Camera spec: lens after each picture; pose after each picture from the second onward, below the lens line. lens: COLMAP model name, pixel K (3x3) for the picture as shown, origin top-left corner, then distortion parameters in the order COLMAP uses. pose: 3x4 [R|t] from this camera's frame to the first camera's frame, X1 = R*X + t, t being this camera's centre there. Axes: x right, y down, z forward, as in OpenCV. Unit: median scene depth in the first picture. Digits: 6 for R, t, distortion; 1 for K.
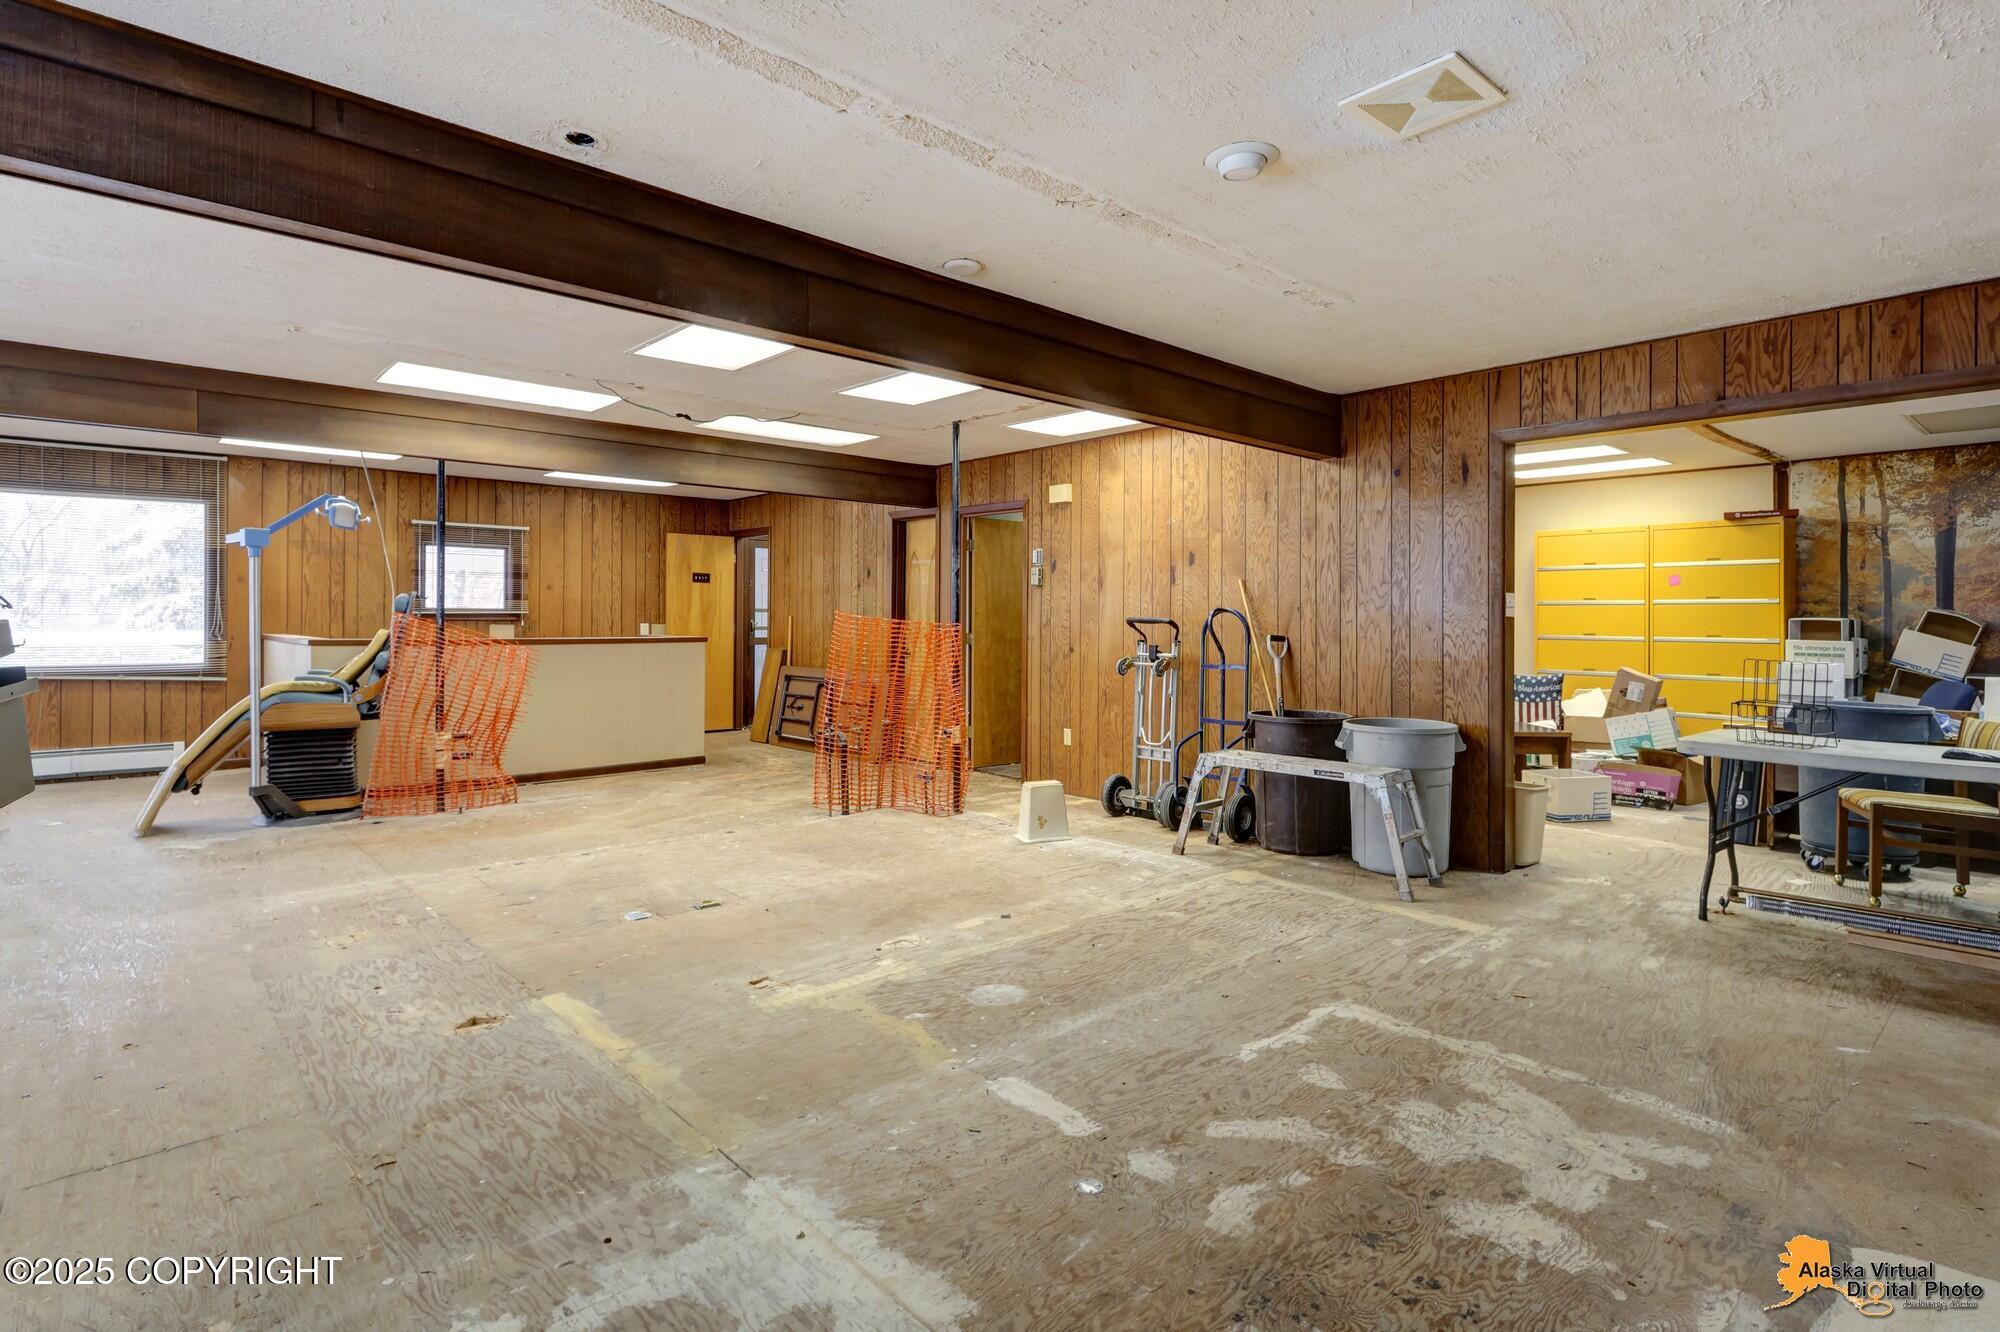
lens RADIAL K [[1013.2, 0, 1006.8], [0, 1013.2, 651.8], [0, 0, 1]] dist [-0.029628, -0.000385]
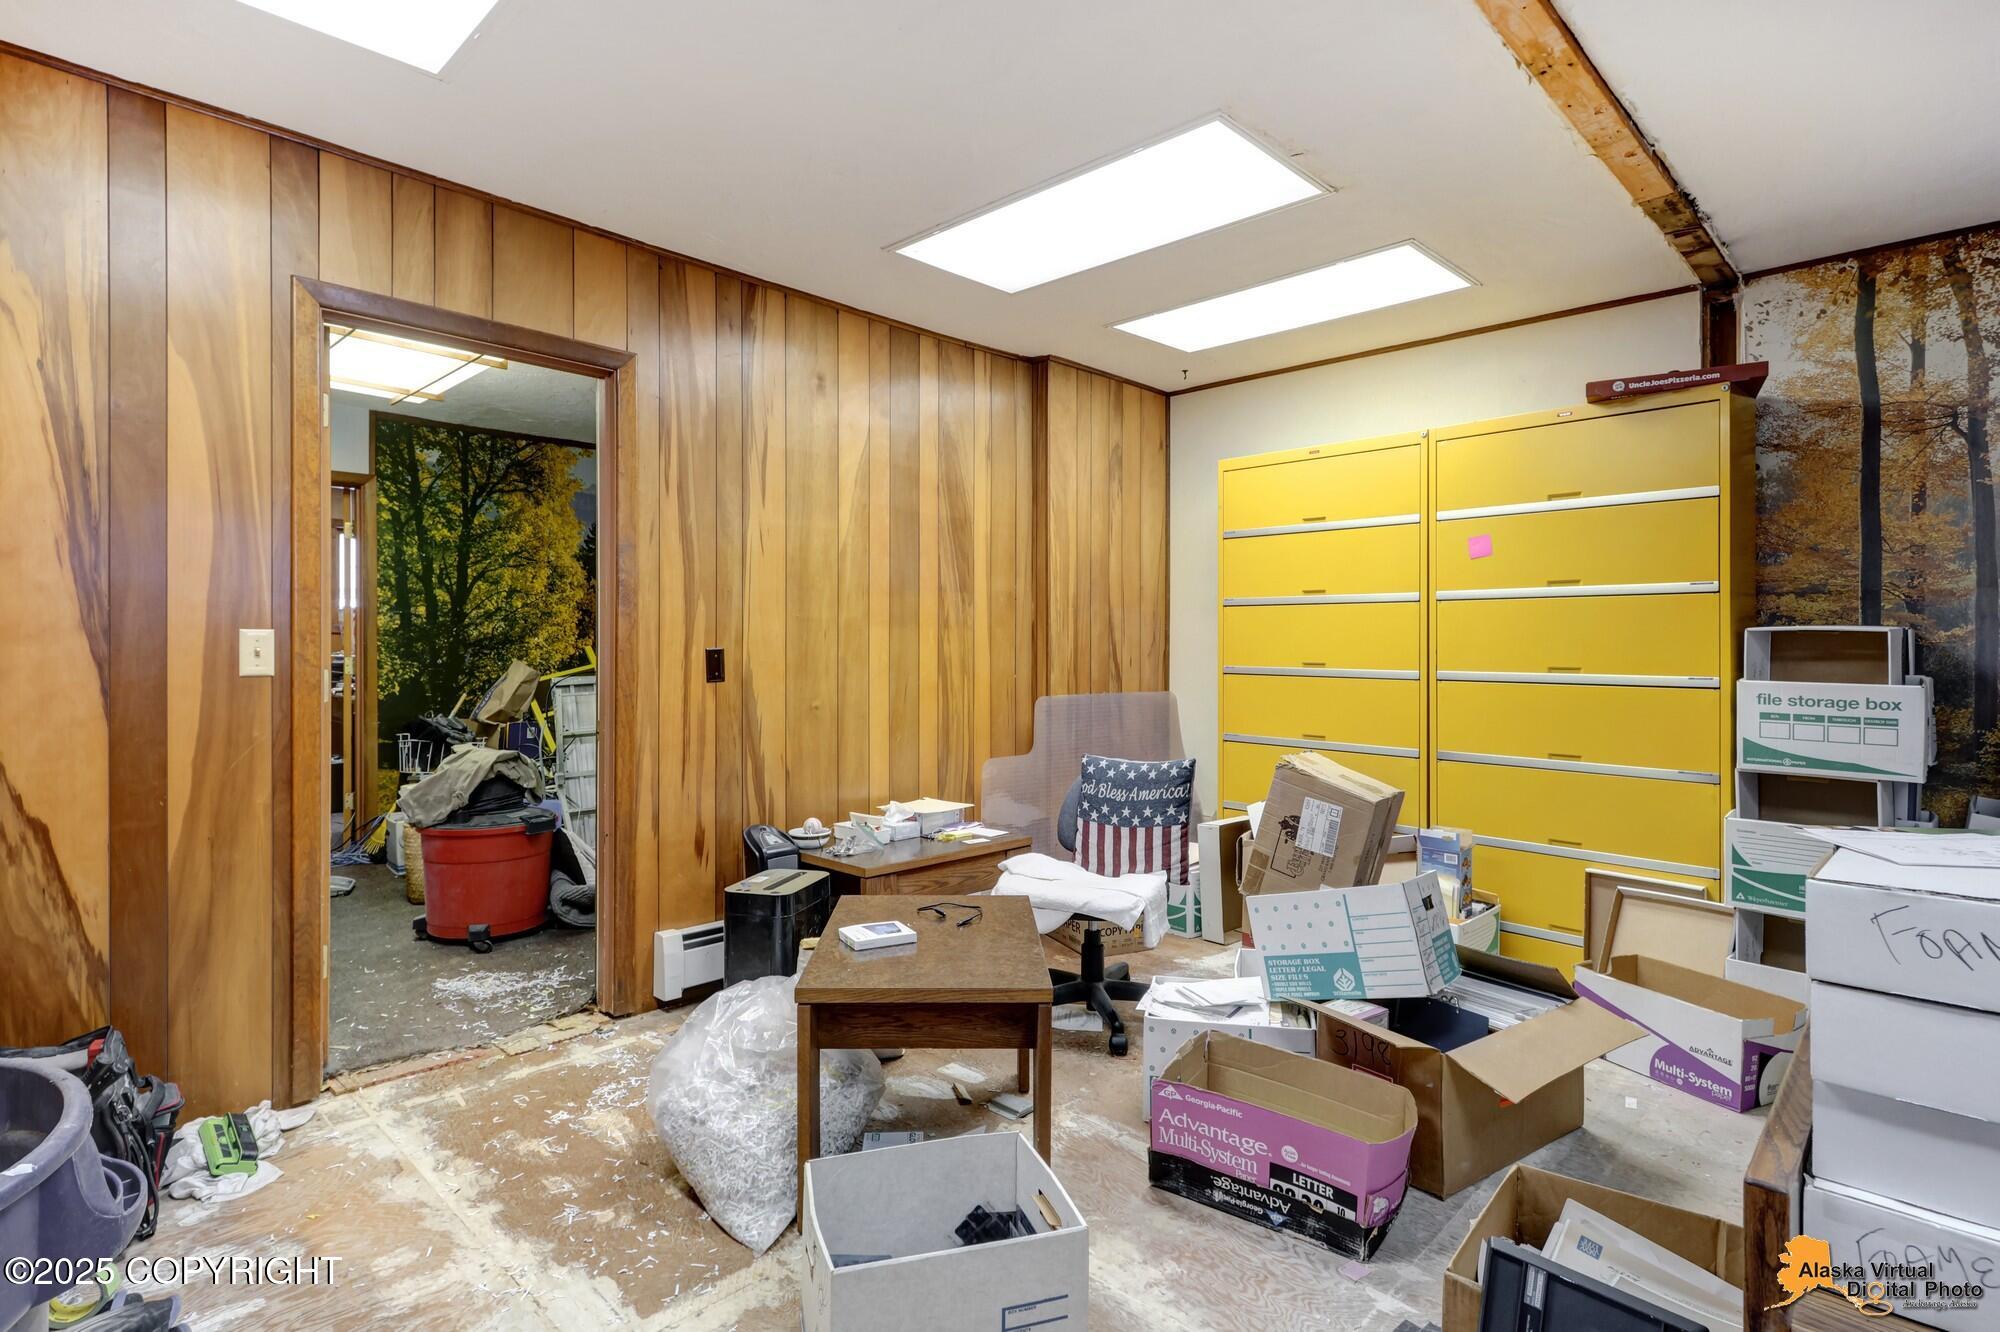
lens RADIAL K [[947.9, 0, 991.5], [0, 947.9, 660.3], [0, 0, 1]] dist [0.001115, -0.000183]
pose [[0.999761, 0.001710, 0.021780, 0.457630], [-0.001364, 0.999873, -0.015908, -0.012761], [-0.021804, 0.015875, 0.999636, 0.603003]]
